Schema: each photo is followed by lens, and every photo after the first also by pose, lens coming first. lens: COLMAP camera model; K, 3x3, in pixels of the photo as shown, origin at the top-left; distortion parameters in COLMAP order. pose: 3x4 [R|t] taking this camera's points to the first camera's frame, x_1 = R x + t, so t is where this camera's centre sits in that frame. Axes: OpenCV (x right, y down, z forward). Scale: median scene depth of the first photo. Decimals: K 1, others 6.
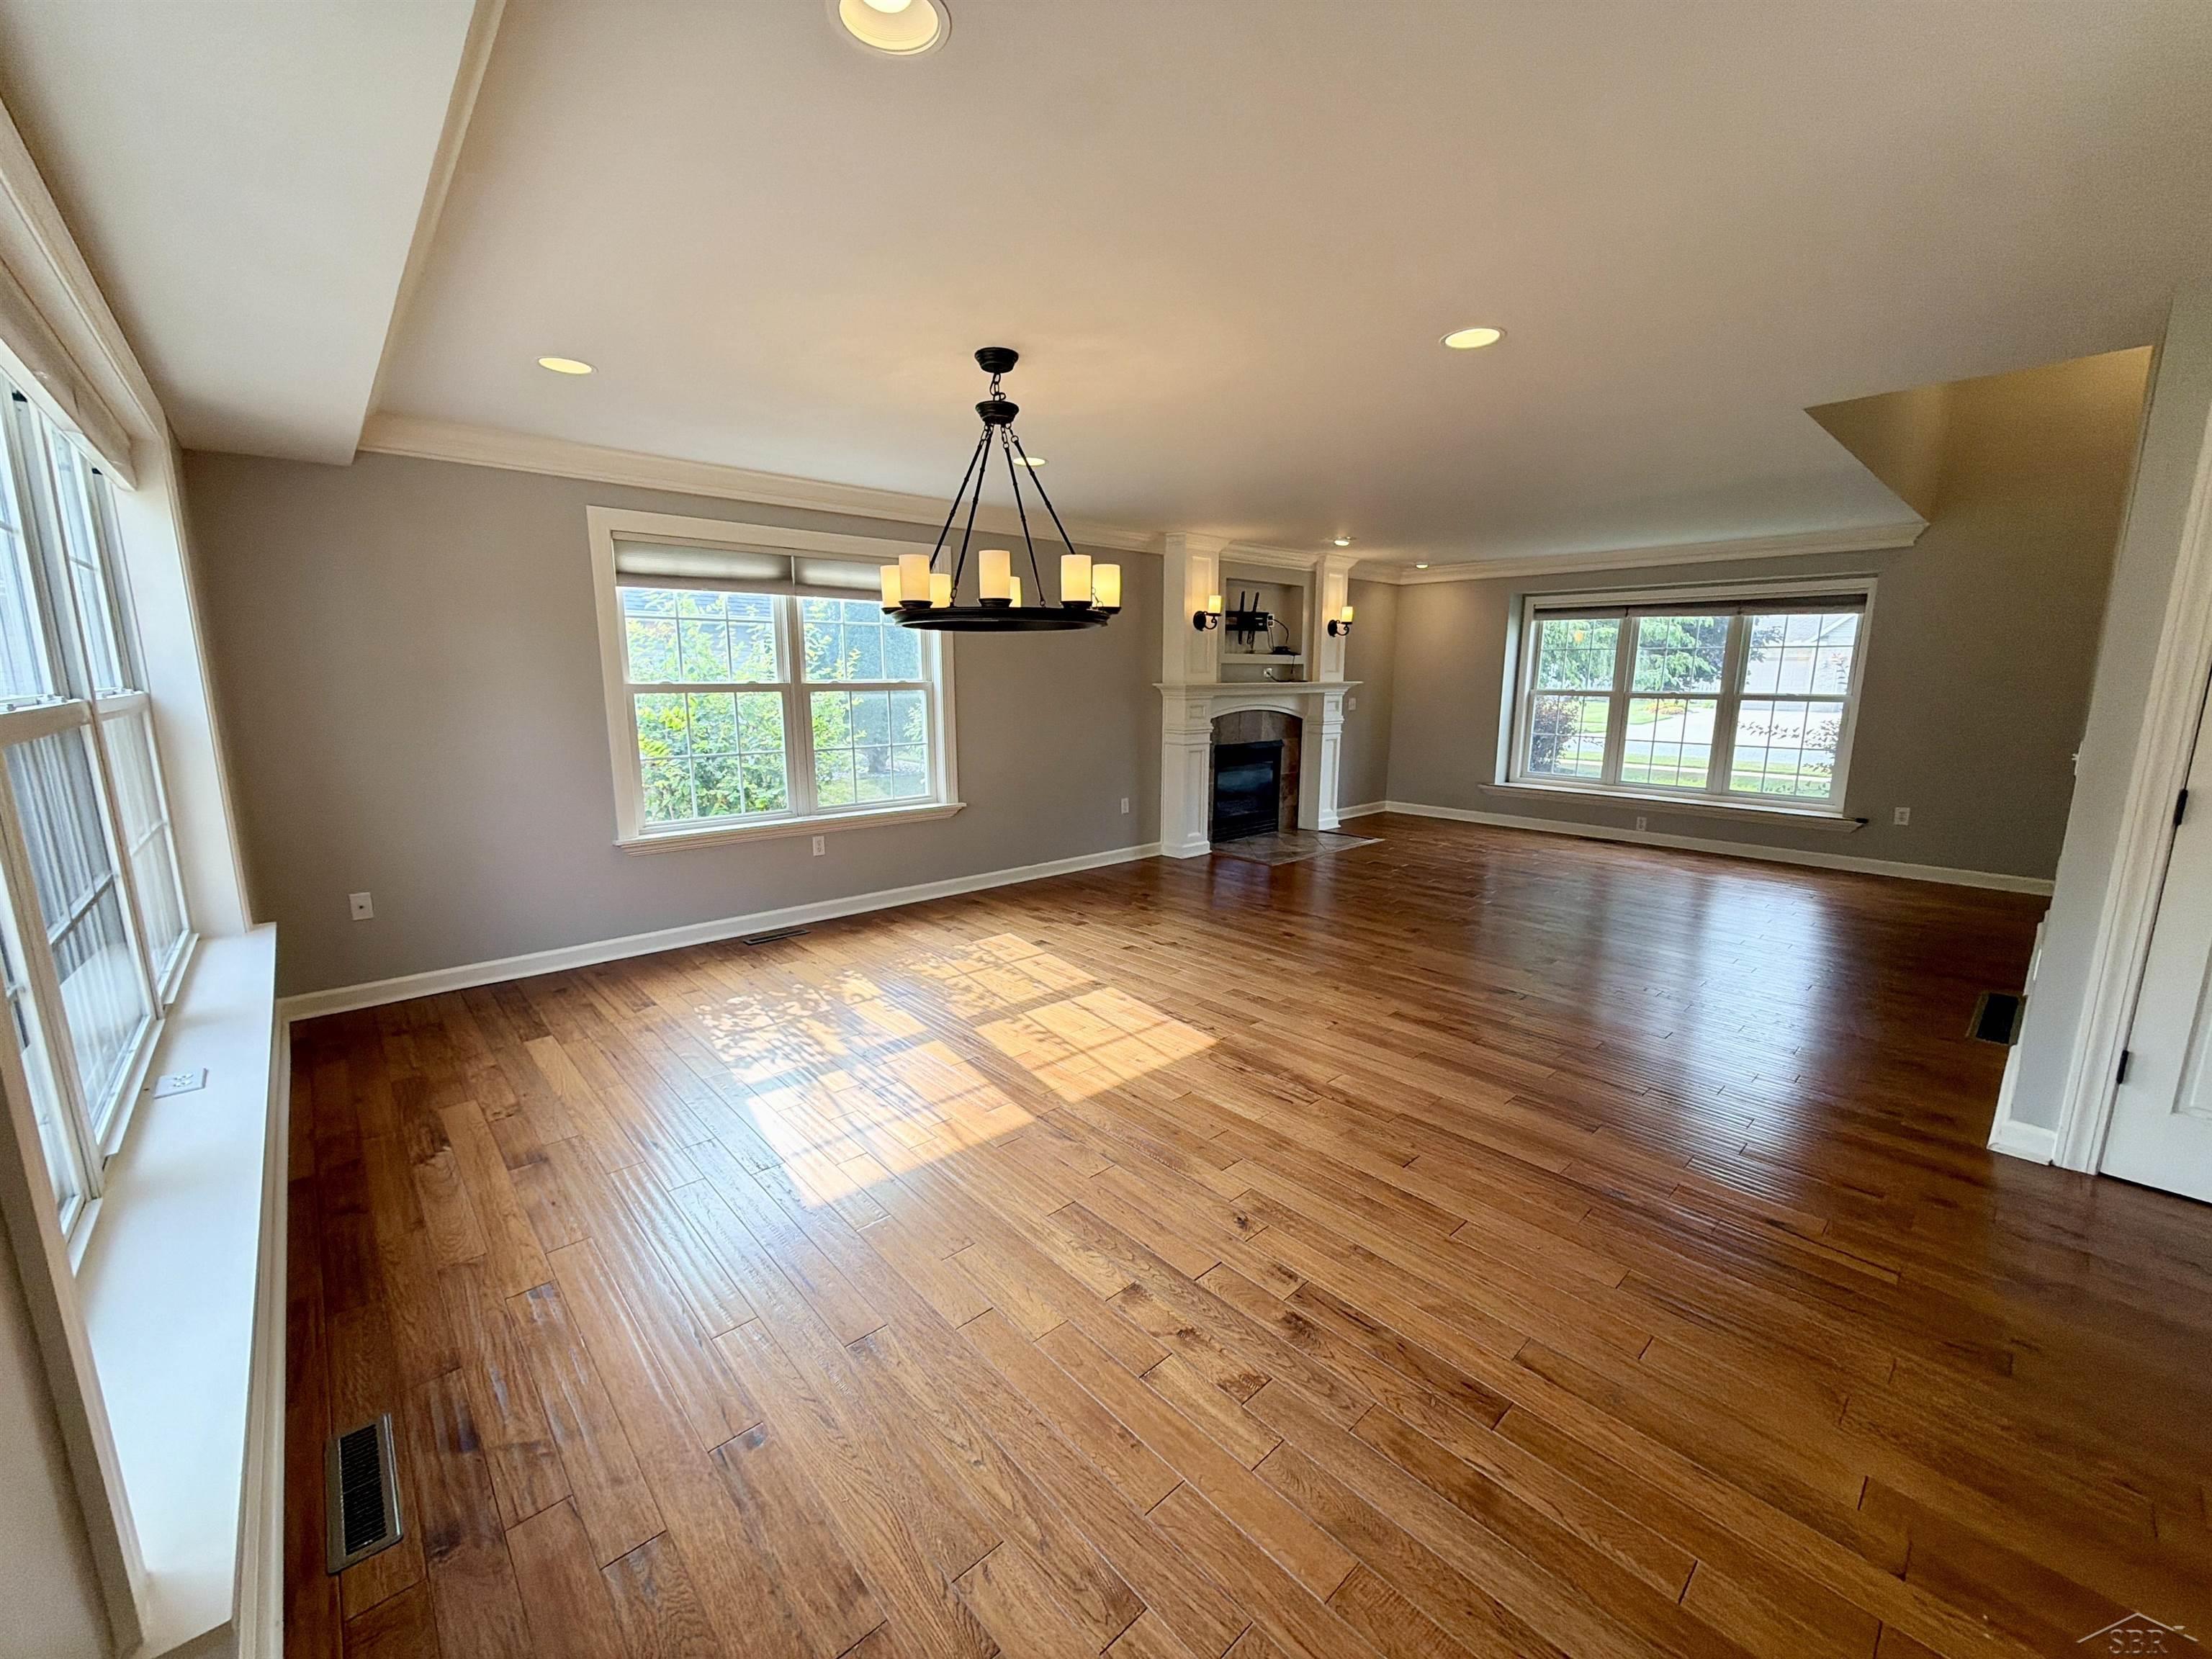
lens RADIAL K [[879.5, 0, 1095.7], [0, 879.5, 832.0], [0, 0, 1]] dist [0.001097, -0.000826]
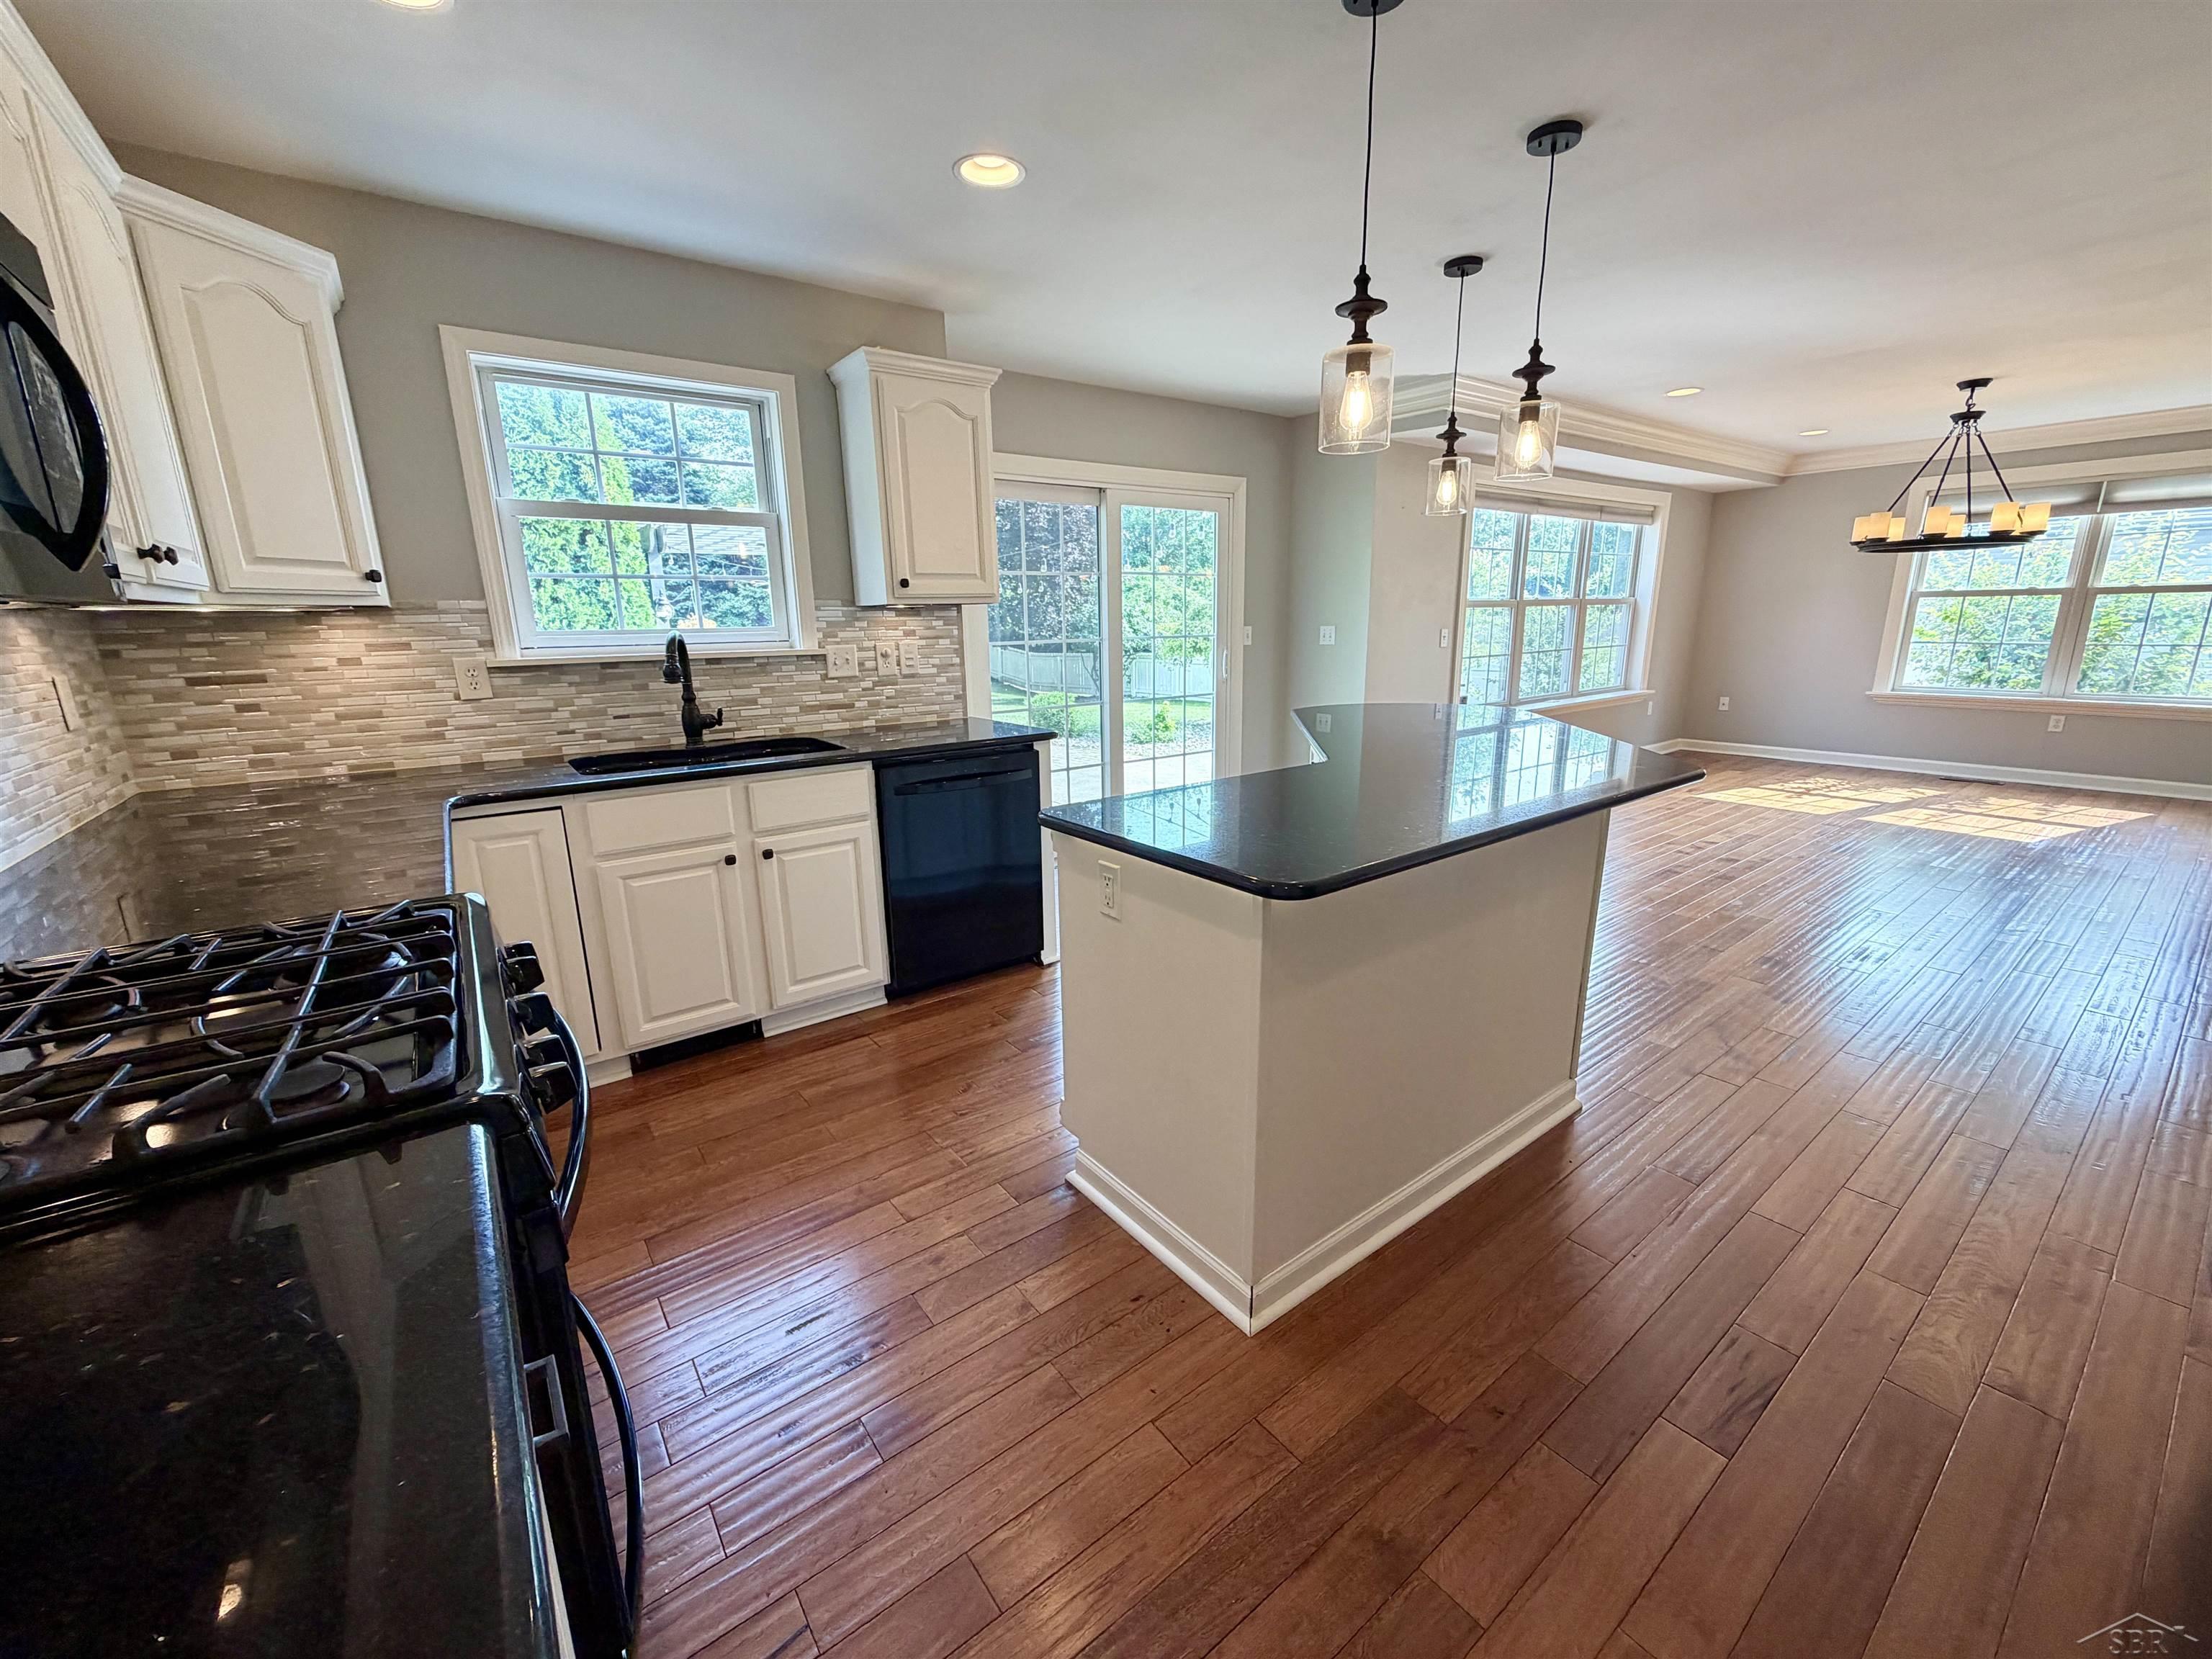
lens RADIAL K [[879.5, 0, 1105.3], [0, 879.5, 835.0], [0, 0, 1]] dist [0.001097, -0.000826]
pose [[-0.093046, 0.243364, -0.965462, 0.726904], [-0.157568, 0.953850, 0.255622, 0.041511], [0.983115, 0.175910, -0.050405, -0.146213]]
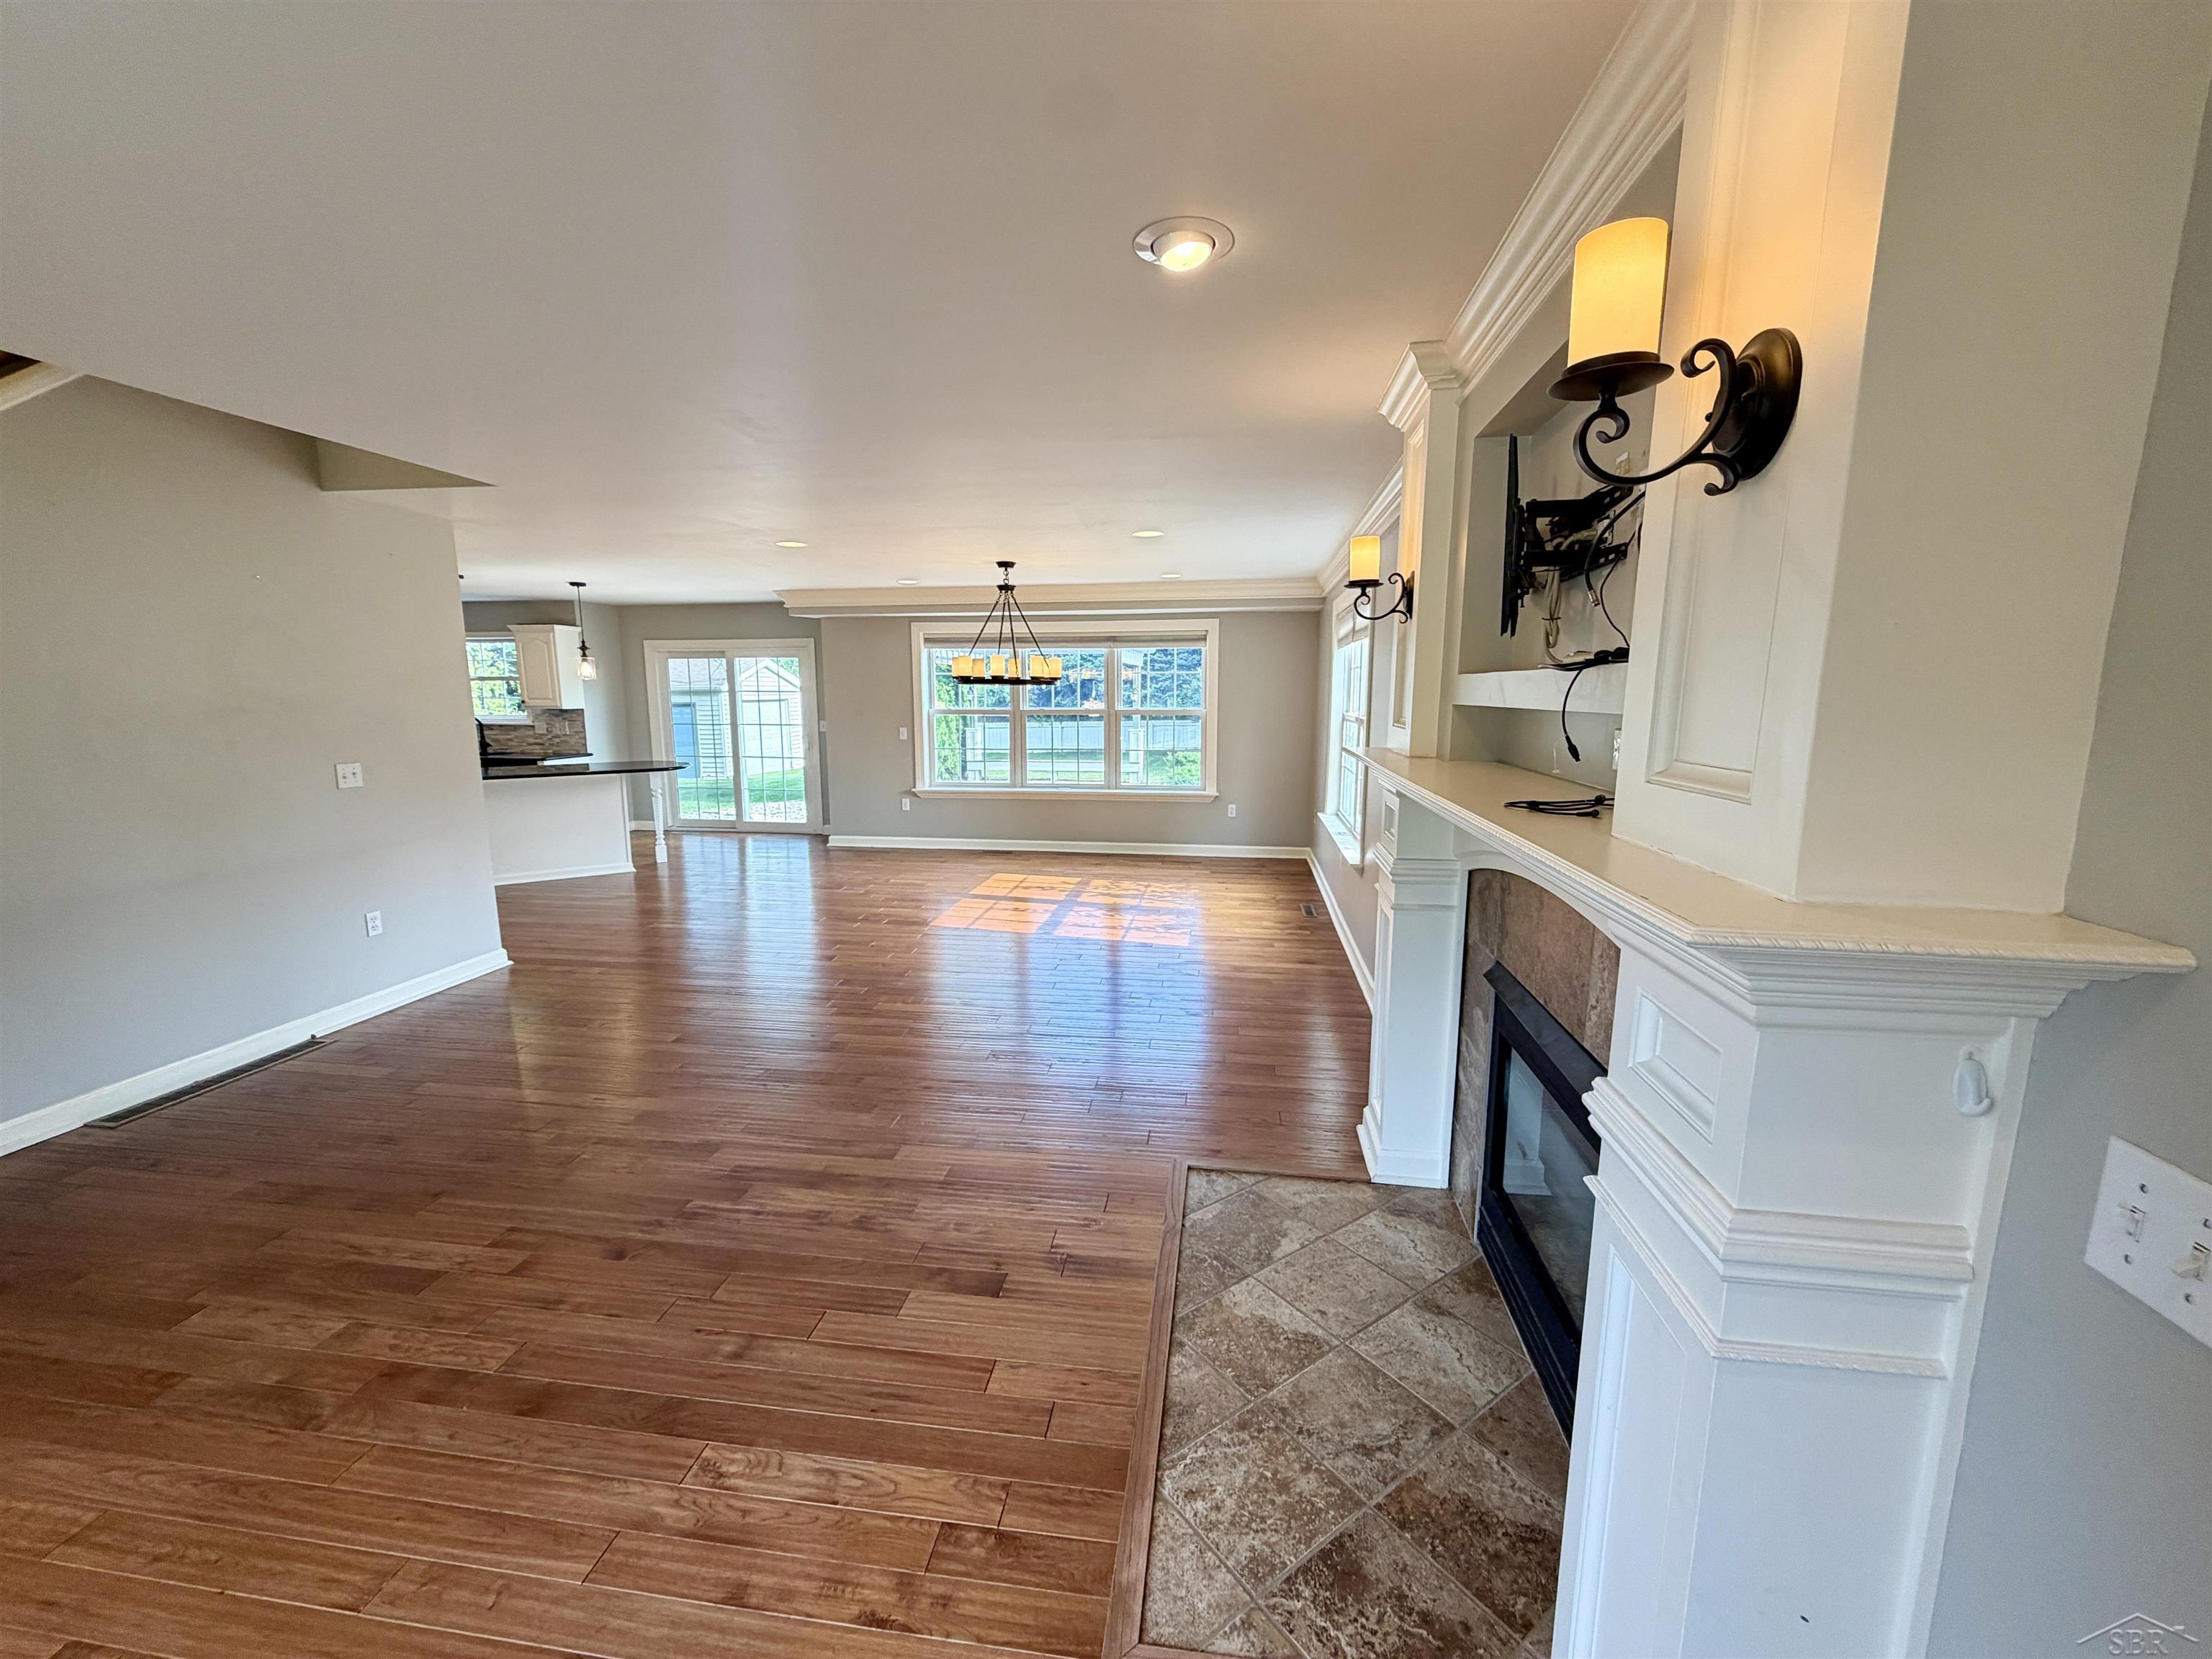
lens RADIAL K [[879.5, 0, 1099.6], [0, 879.5, 835.0], [0, 0, 1]] dist [0.001097, -0.000826]
pose [[-0.769166, 0.102341, -0.630801, 0.454298], [-0.113309, 0.949612, 0.292229, -0.221942], [0.628924, 0.296248, -0.718813, 1.148817]]
